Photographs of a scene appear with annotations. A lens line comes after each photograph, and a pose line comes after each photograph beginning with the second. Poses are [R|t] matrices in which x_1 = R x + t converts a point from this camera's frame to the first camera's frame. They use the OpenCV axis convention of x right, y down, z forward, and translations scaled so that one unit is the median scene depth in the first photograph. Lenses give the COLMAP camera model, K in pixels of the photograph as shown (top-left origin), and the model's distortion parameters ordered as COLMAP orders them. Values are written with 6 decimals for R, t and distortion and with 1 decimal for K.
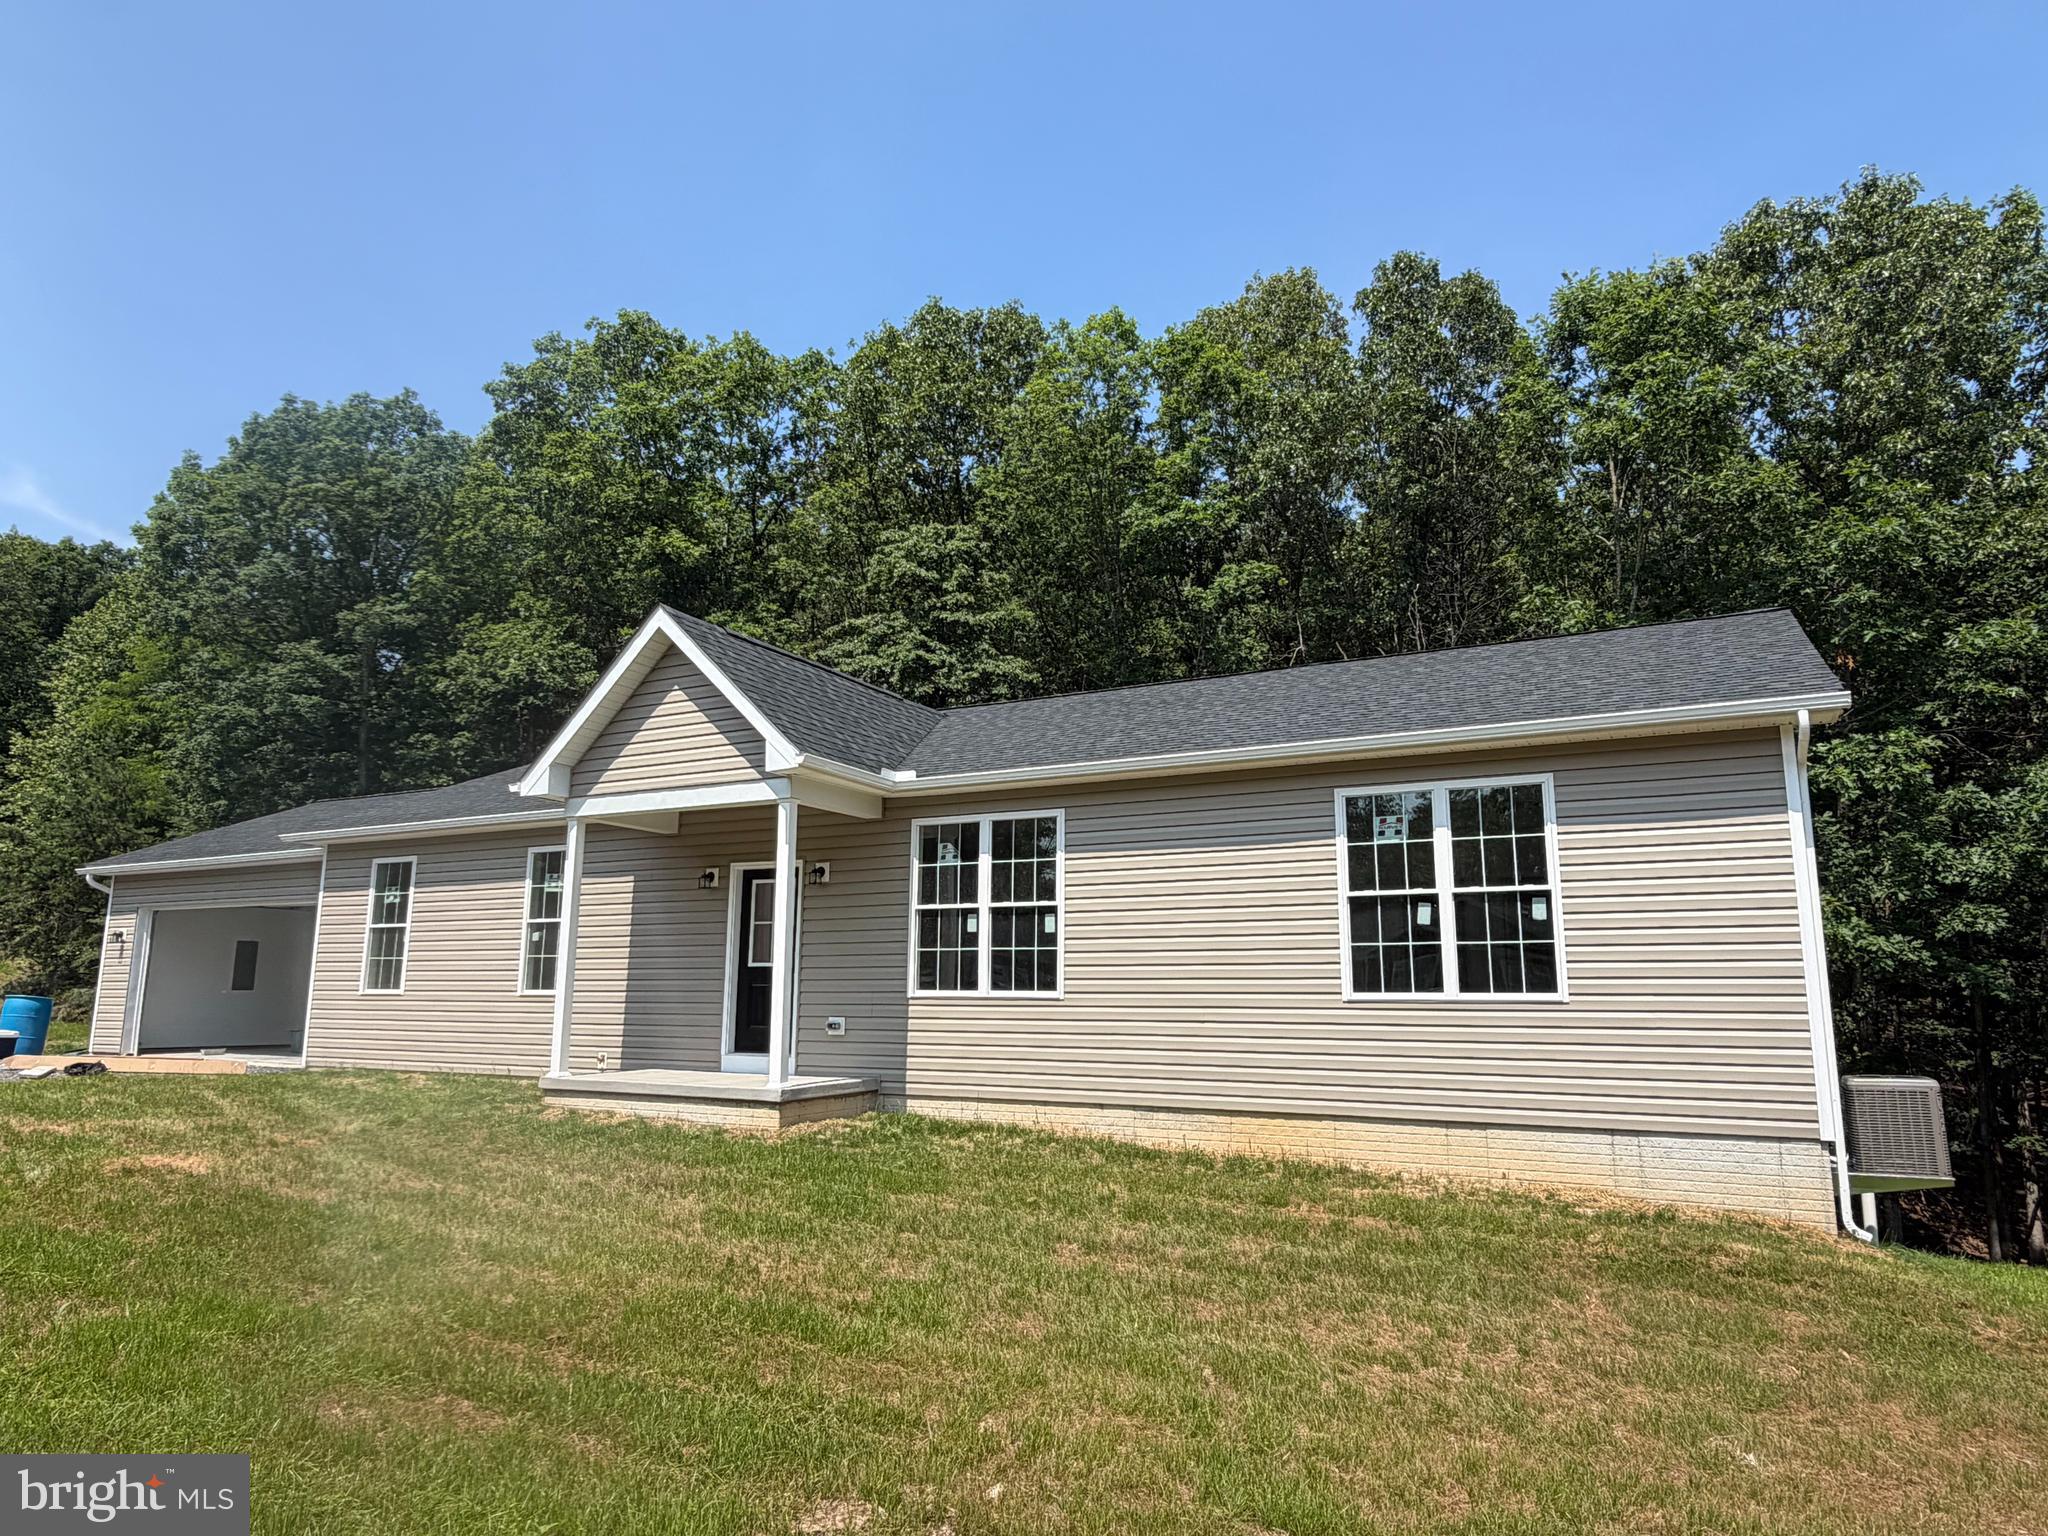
lens RADIAL K [[1268.1, 0, 1024.0], [0, 1268.1, 768.0], [0, 0, 1]] dist [0.003222, 0.000868]
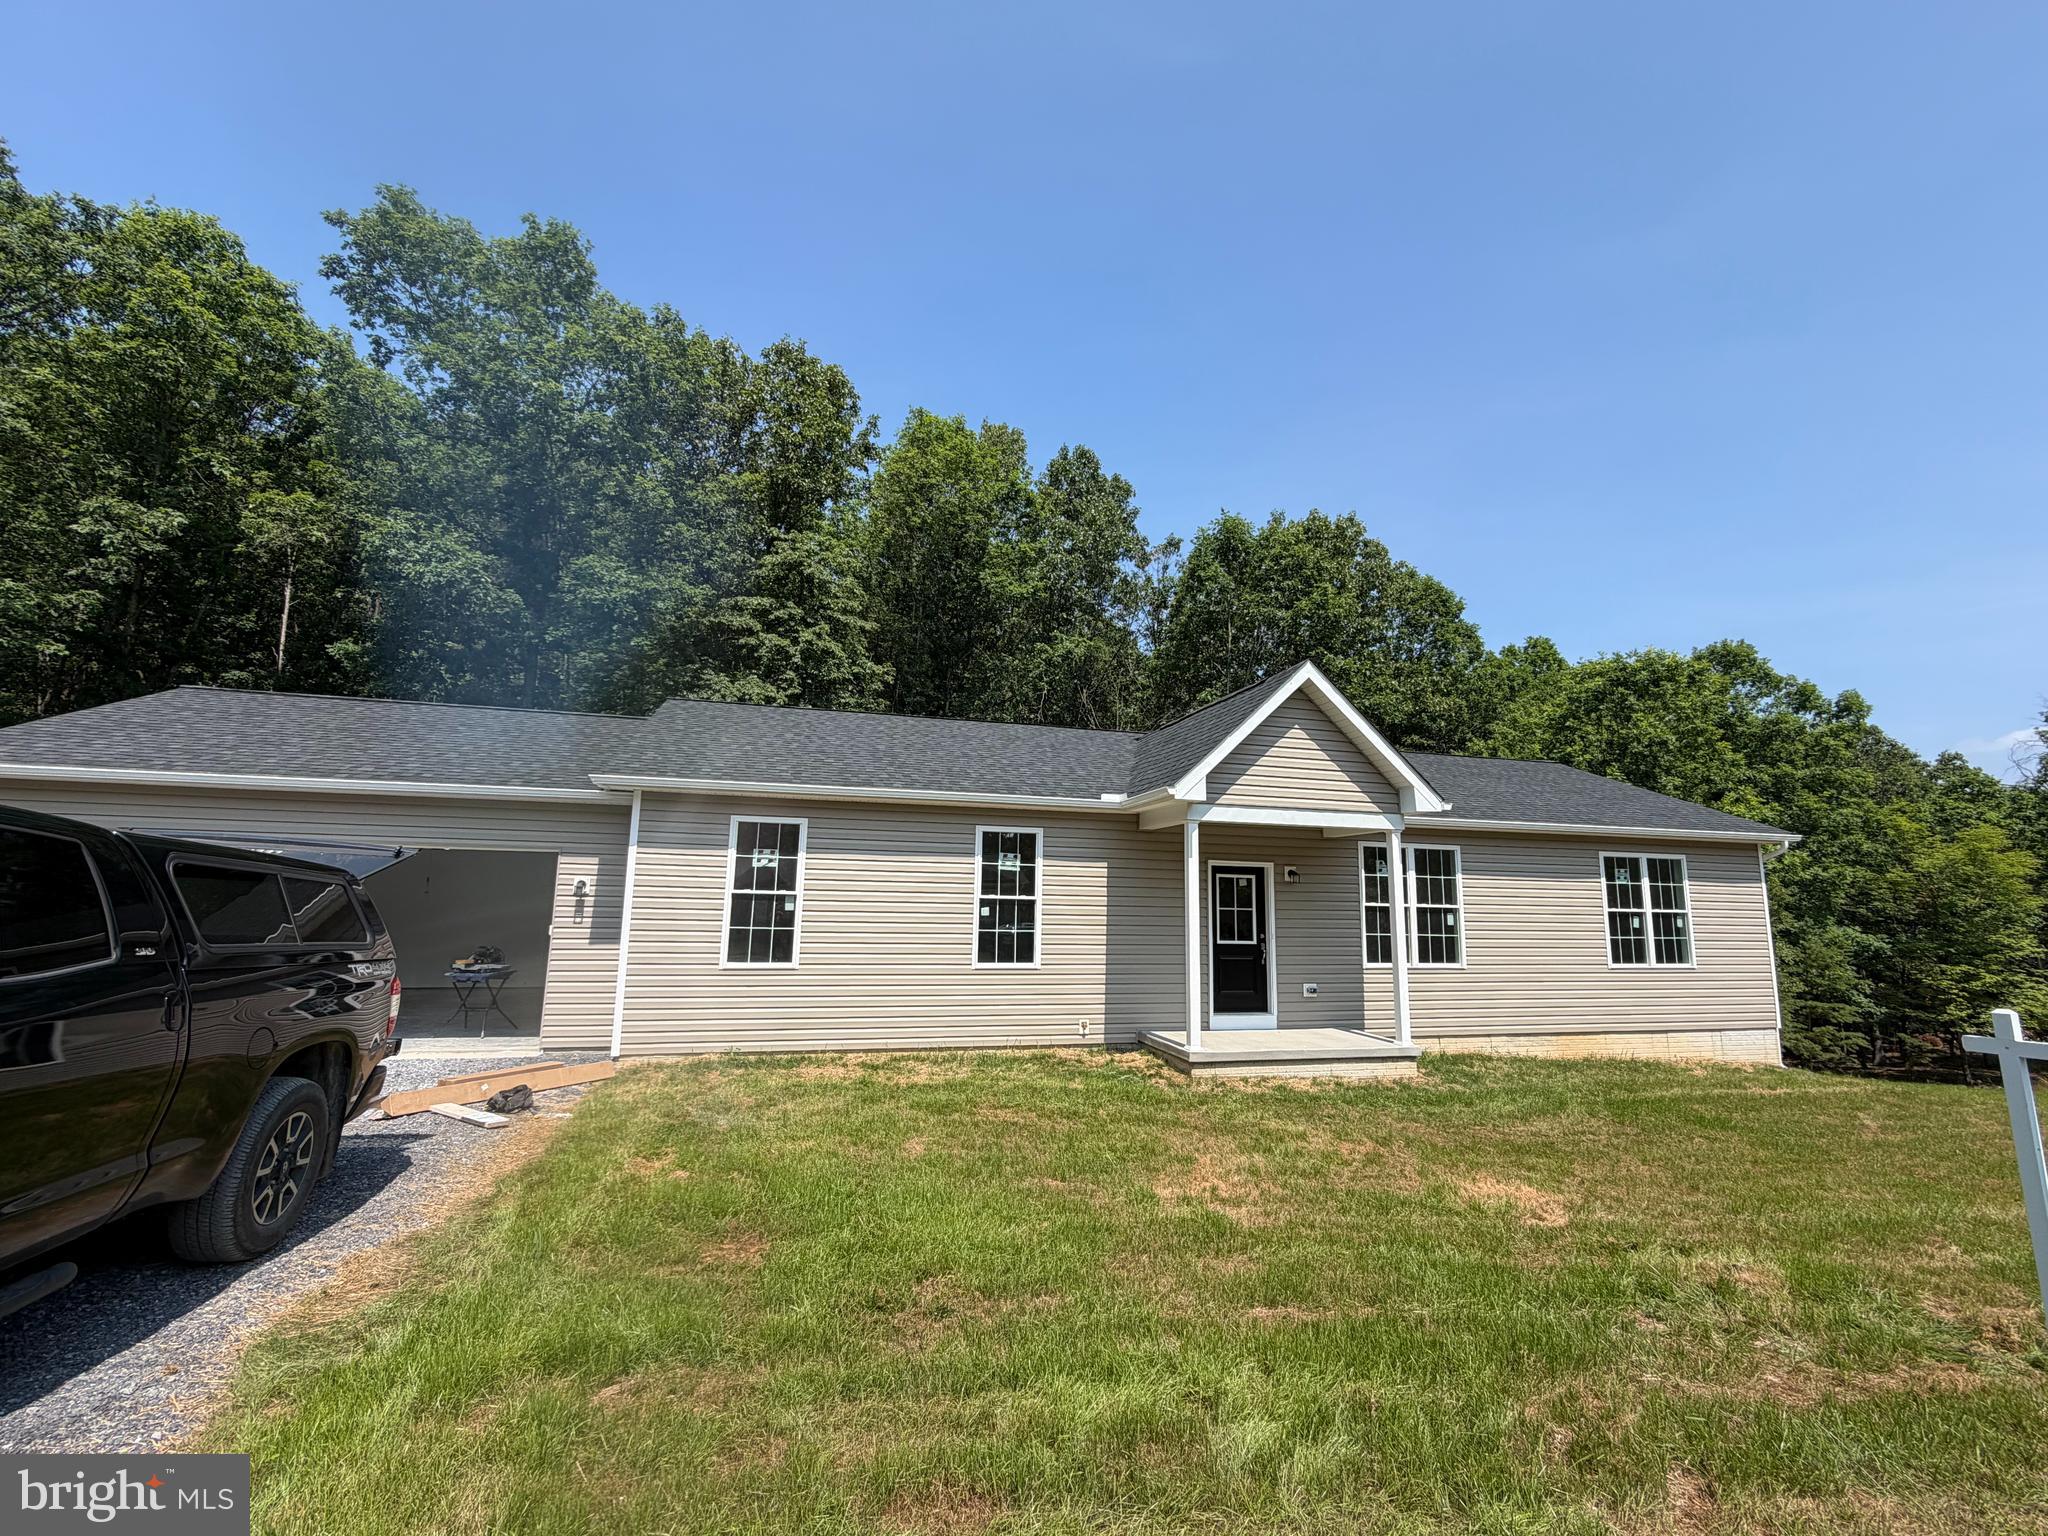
lens RADIAL K [[874.4, 0, 1024.3], [0, 874.4, 828.7], [0, 0, 1]] dist [0.001621, 0.000135]
pose [[0.720964, 0.102032, 0.685420, -1.245838], [-0.118198, 0.992713, -0.023448, 0.114613], [-0.682818, -0.064110, 0.727770, 0.680559]]
